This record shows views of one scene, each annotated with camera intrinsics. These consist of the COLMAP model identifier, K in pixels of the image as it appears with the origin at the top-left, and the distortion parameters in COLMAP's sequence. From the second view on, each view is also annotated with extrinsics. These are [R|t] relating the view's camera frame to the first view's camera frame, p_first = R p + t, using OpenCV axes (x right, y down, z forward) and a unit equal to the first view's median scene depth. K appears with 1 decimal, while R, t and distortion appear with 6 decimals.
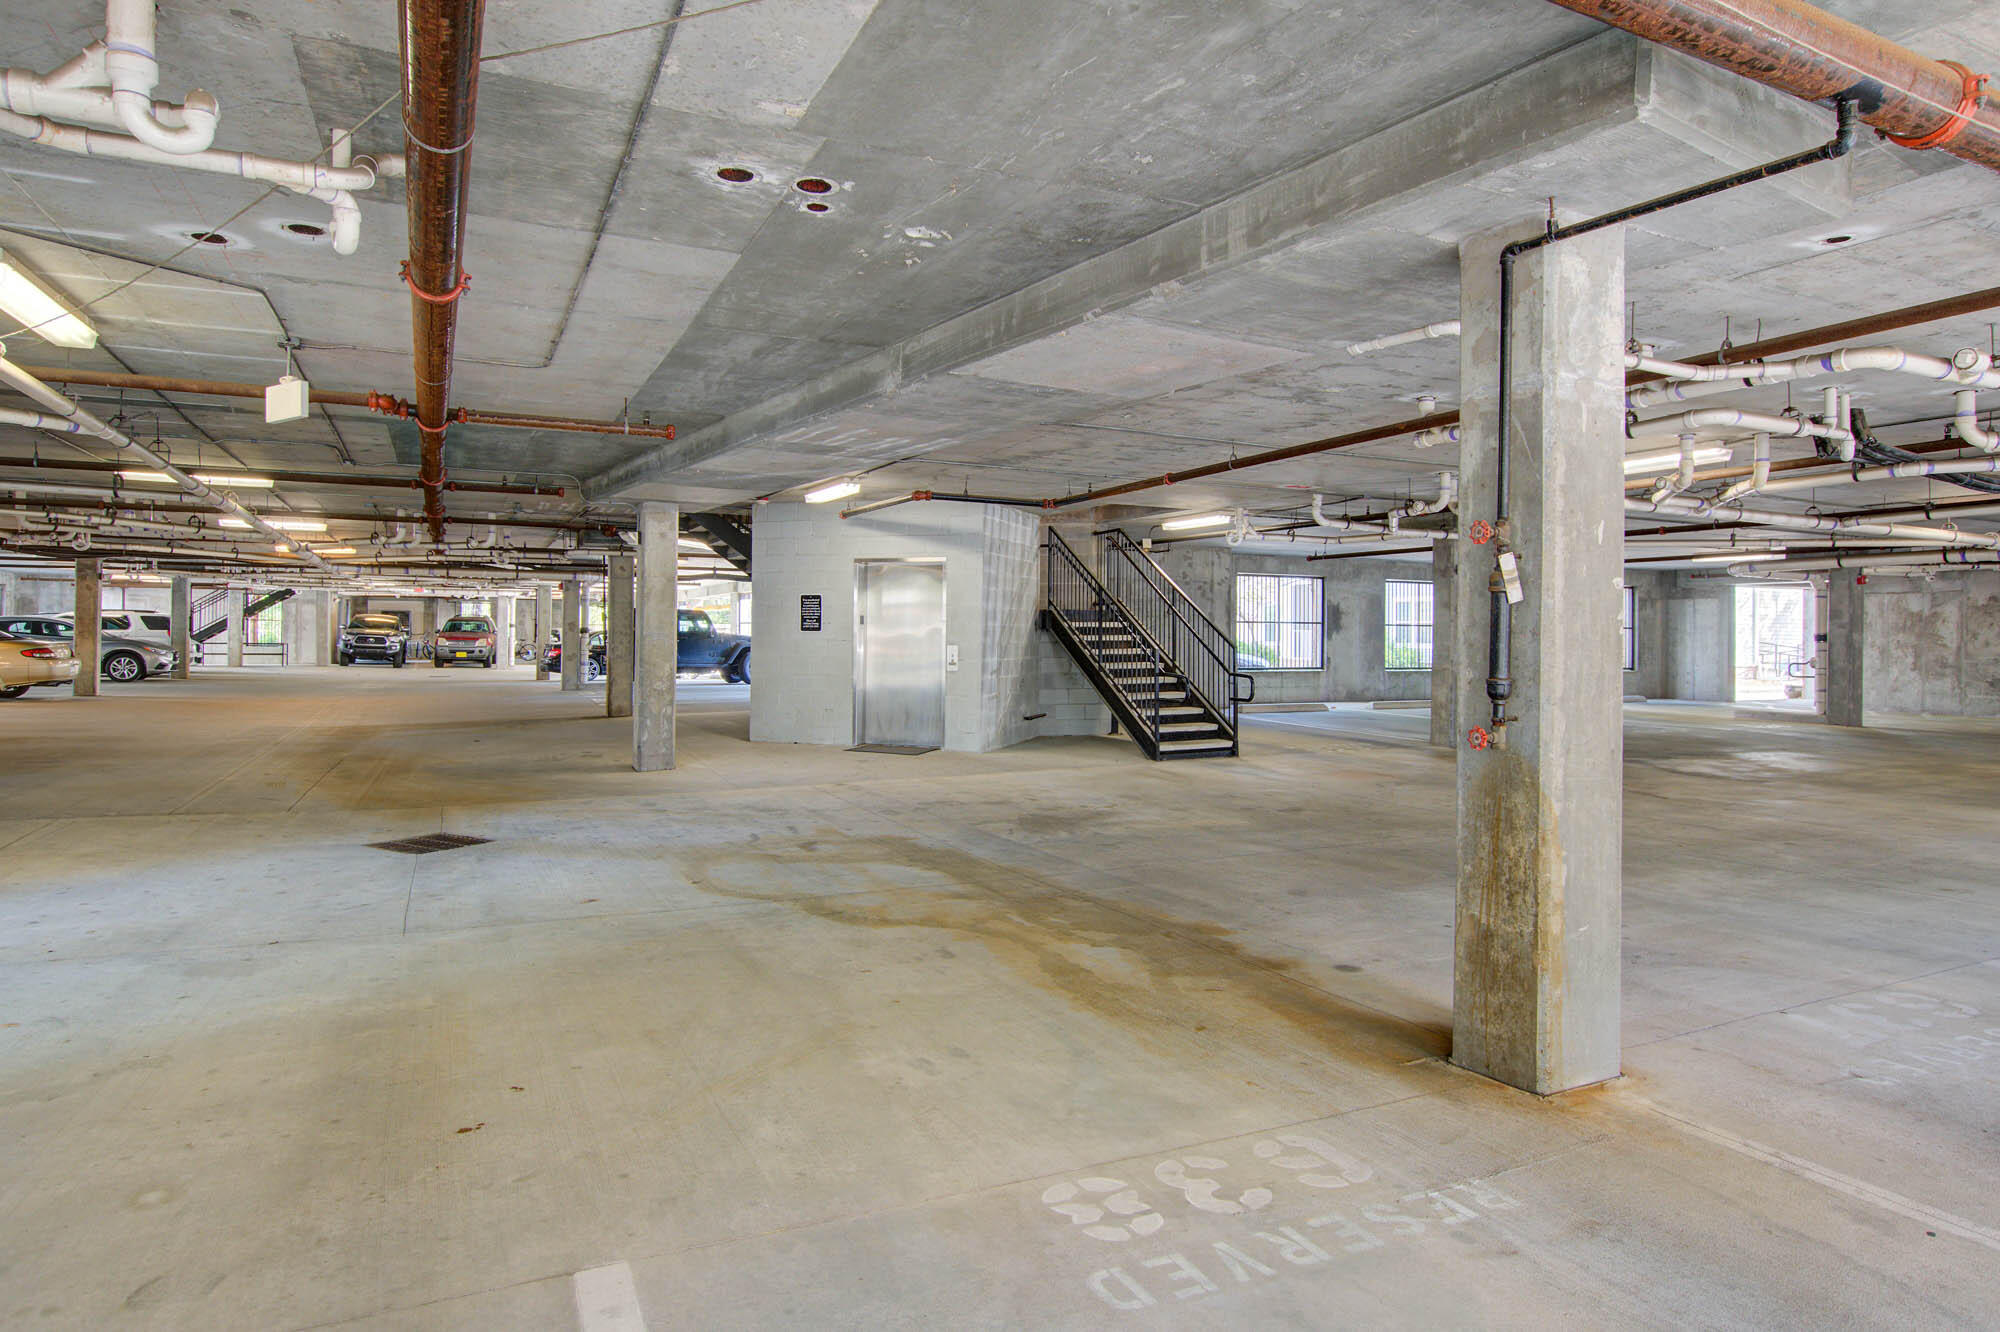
lens RADIAL K [[1137.0, 0, 999.7], [0, 1137.0, 634.3], [0, 0, 1]] dist [-0.001918, -0.000710]
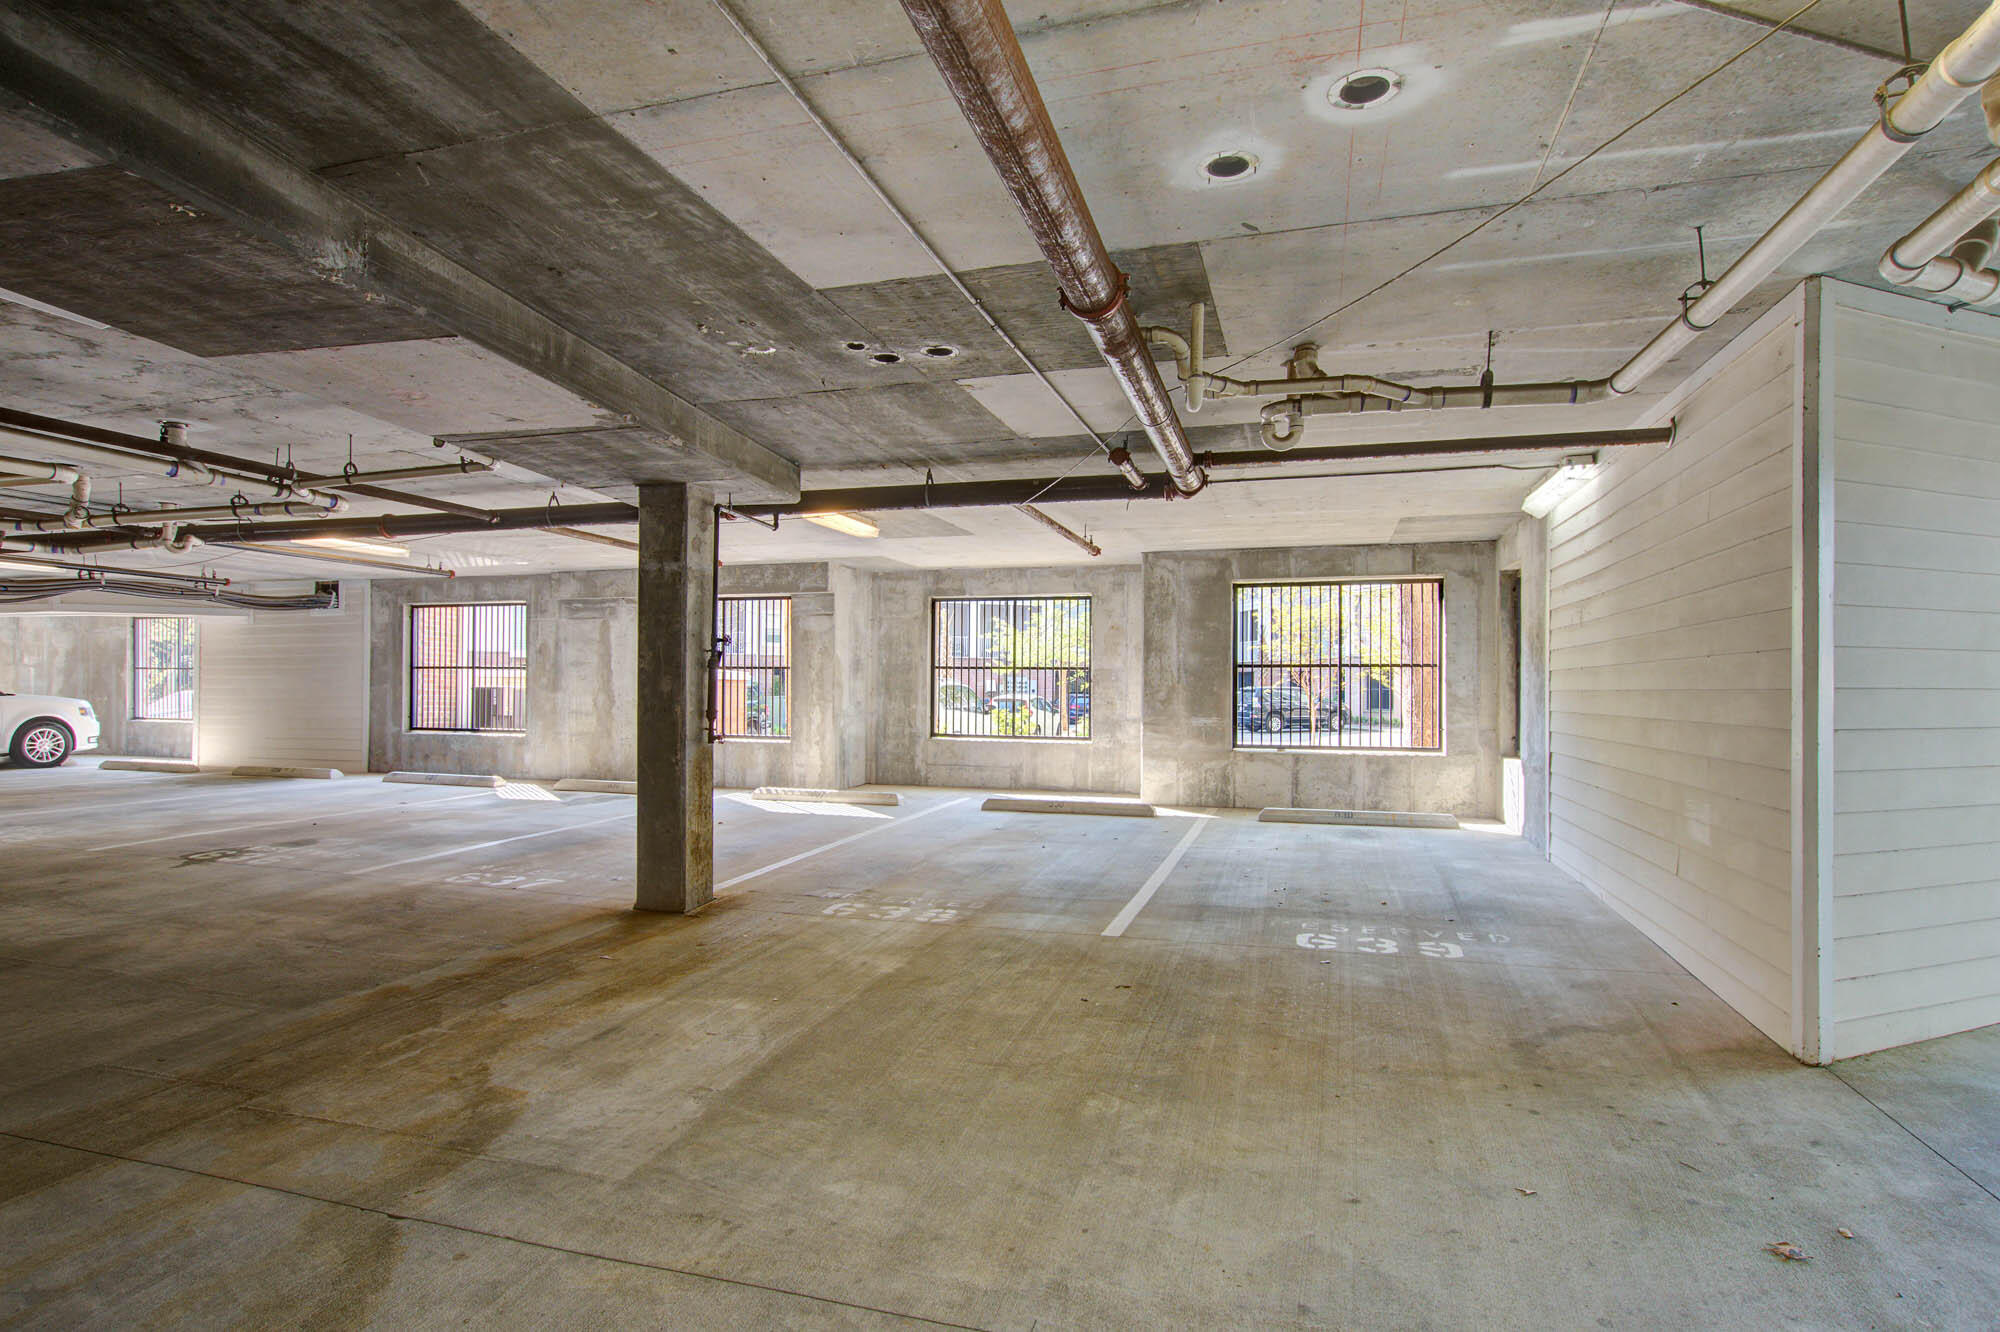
lens RADIAL K [[1025.6, 0, 1000.0], [0, 1025.6, 666.0], [0, 0, 1]] dist [-0.000618, -0.000082]
pose [[-0.741329, -0.005421, 0.671120, -0.970198], [-0.014660, 0.999860, -0.008118, -0.021807], [-0.670981, -0.015857, -0.741305, 1.622605]]
